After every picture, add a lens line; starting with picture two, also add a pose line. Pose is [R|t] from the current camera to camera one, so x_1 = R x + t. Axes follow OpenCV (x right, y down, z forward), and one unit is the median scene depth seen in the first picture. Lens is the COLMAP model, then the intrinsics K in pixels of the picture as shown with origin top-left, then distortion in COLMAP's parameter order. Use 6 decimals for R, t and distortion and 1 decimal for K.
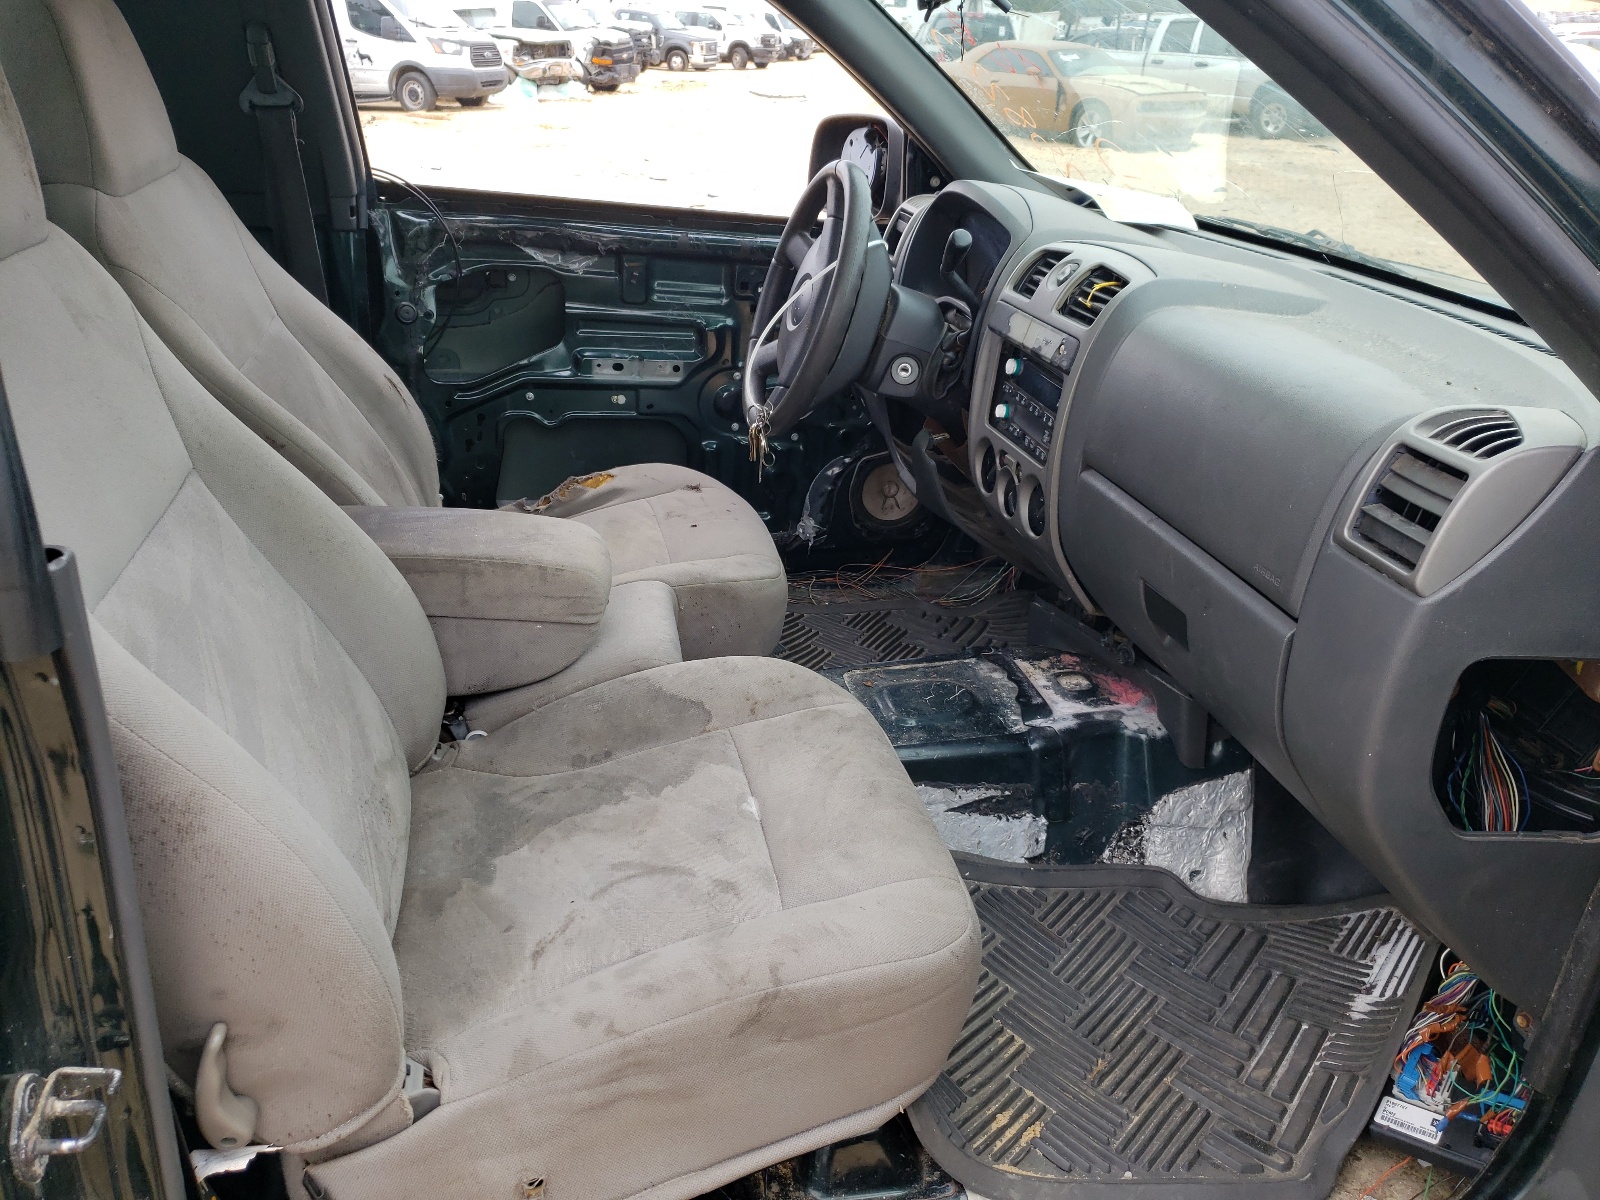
lens RADIAL K [[1339.8, 0, 739.3], [0, 1339.8, 605.6], [0, 0, 1]] dist [0.002516, 0.020199]
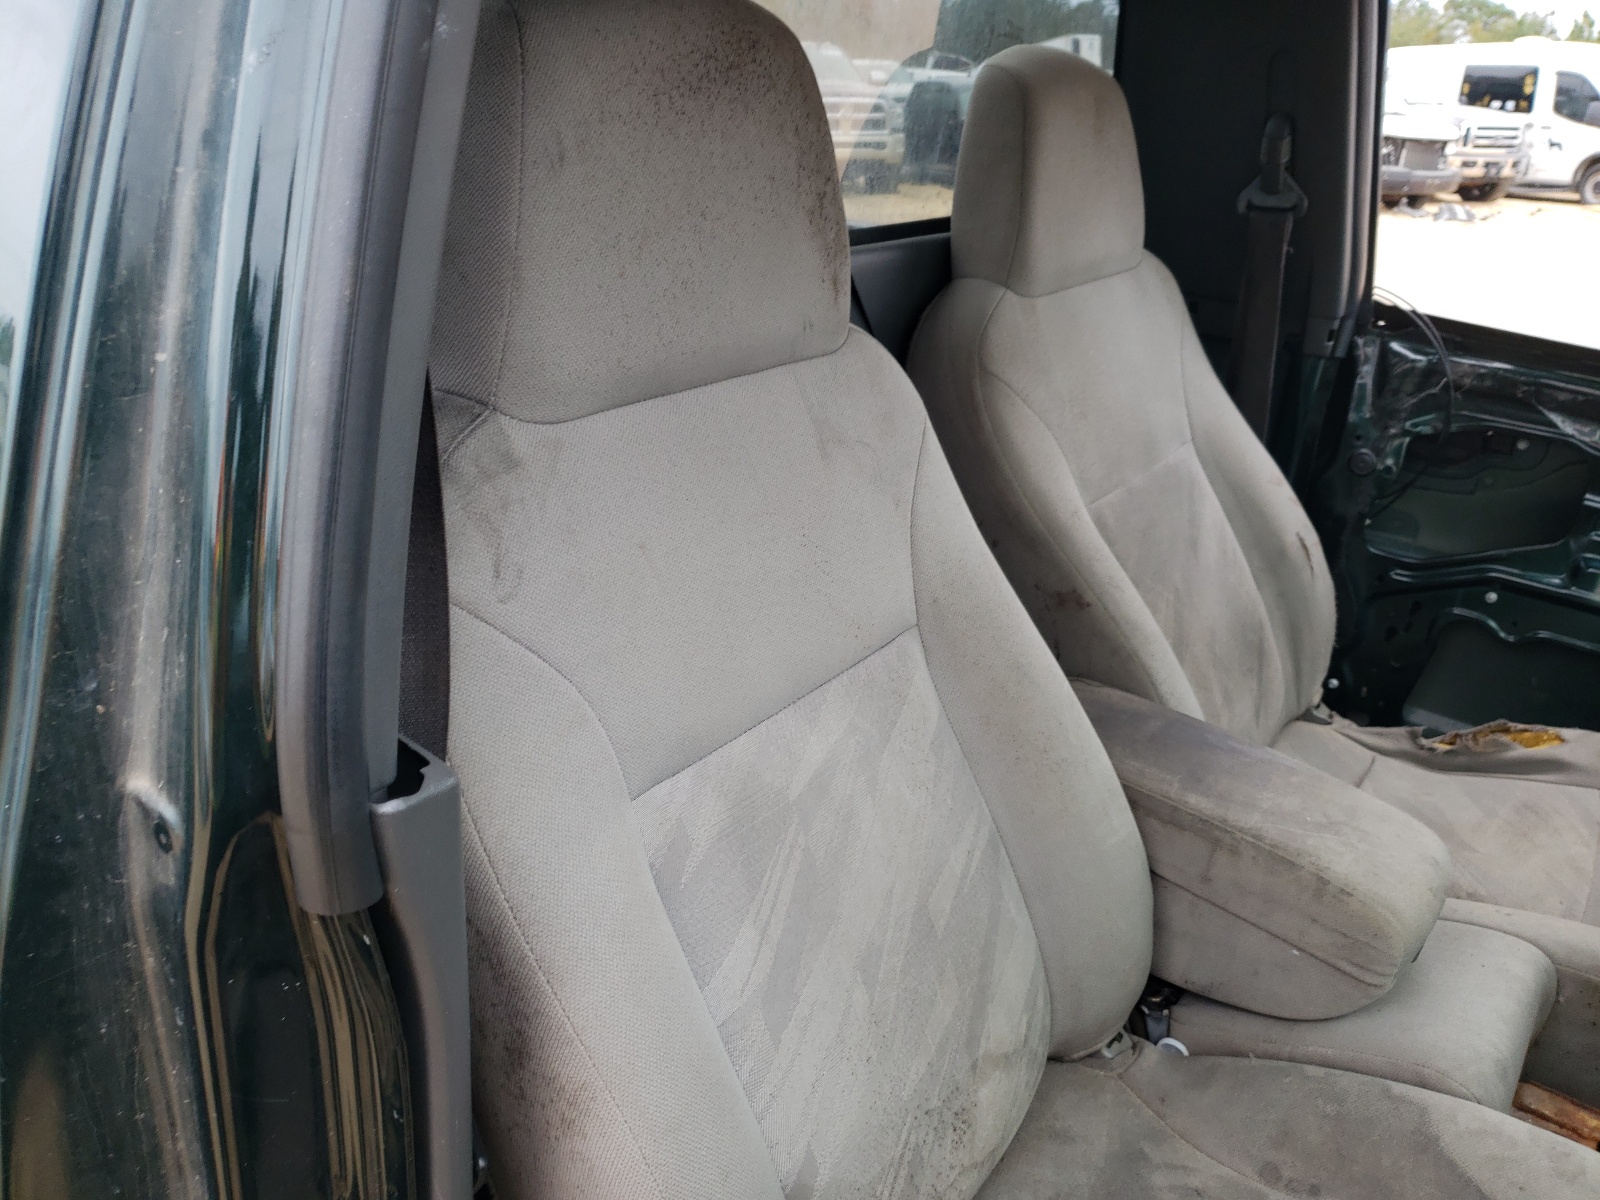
lens RADIAL K [[1339.8, 0, 739.3], [0, 1339.8, 605.6], [0, 0, 1]] dist [0.002516, 0.020199]
pose [[0.720399, 0.273805, -0.637226, 0.028319], [-0.306416, 0.949893, 0.061743, -0.074615], [0.622202, 0.150777, 0.768200, 0.154495]]
